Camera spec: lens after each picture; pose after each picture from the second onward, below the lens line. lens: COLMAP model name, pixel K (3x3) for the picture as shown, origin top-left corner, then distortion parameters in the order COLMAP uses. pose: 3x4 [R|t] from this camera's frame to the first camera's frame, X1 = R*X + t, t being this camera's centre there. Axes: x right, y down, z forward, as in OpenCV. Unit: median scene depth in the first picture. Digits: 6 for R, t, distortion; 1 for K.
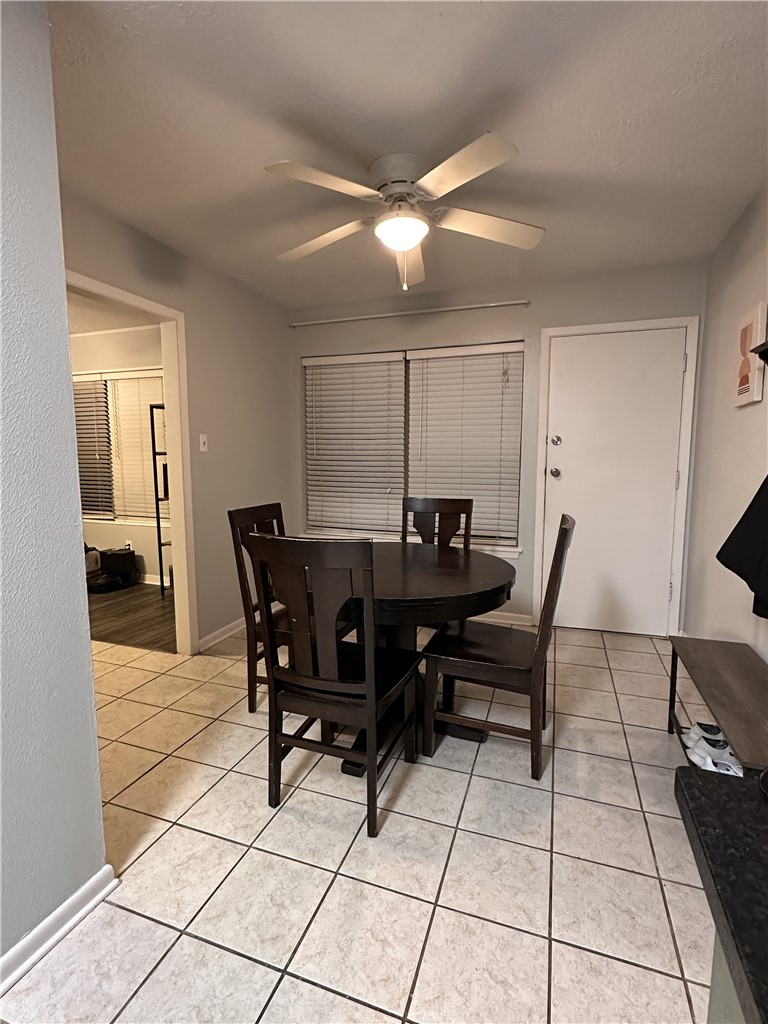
lens RADIAL K [[486.7, 0, 388.6], [0, 486.7, 514.4], [0, 0, 1]] dist [-0.000689, 0.000266]
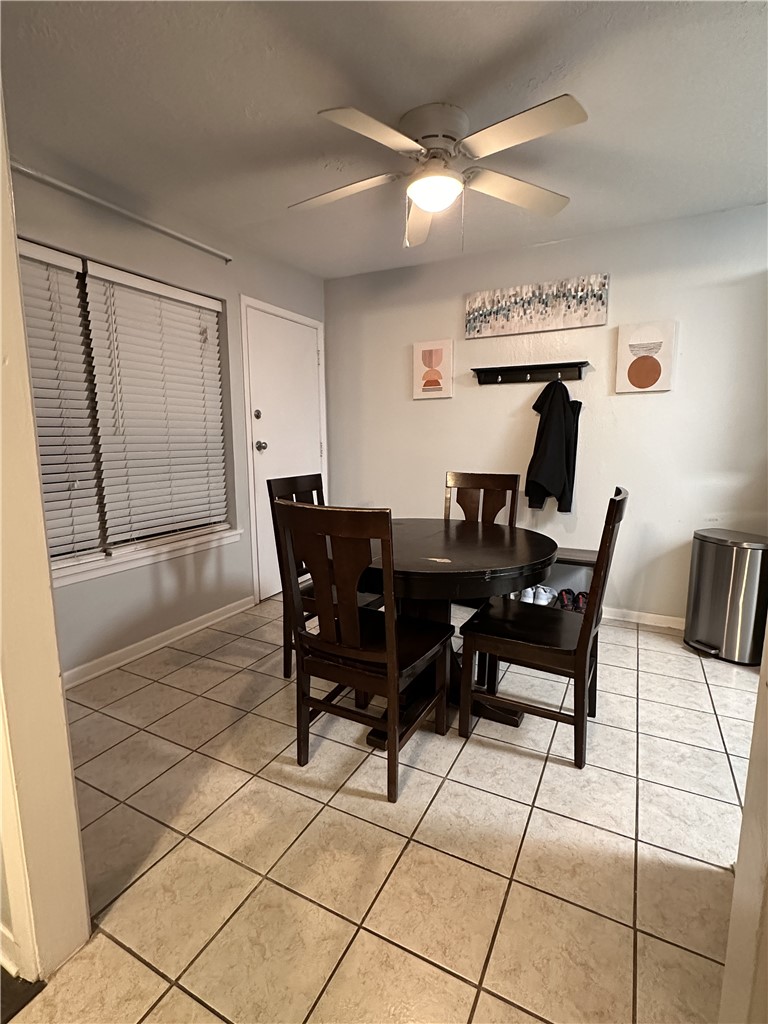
lens RADIAL K [[486.7, 0, 380.6], [0, 486.7, 512.5], [0, 0, 1]] dist [-0.000689, 0.000266]
pose [[0.159202, -0.157436, 0.974612, -0.690152], [0.124716, 0.982501, 0.138338, -0.066958], [-0.979337, 0.099526, 0.176051, 0.669999]]
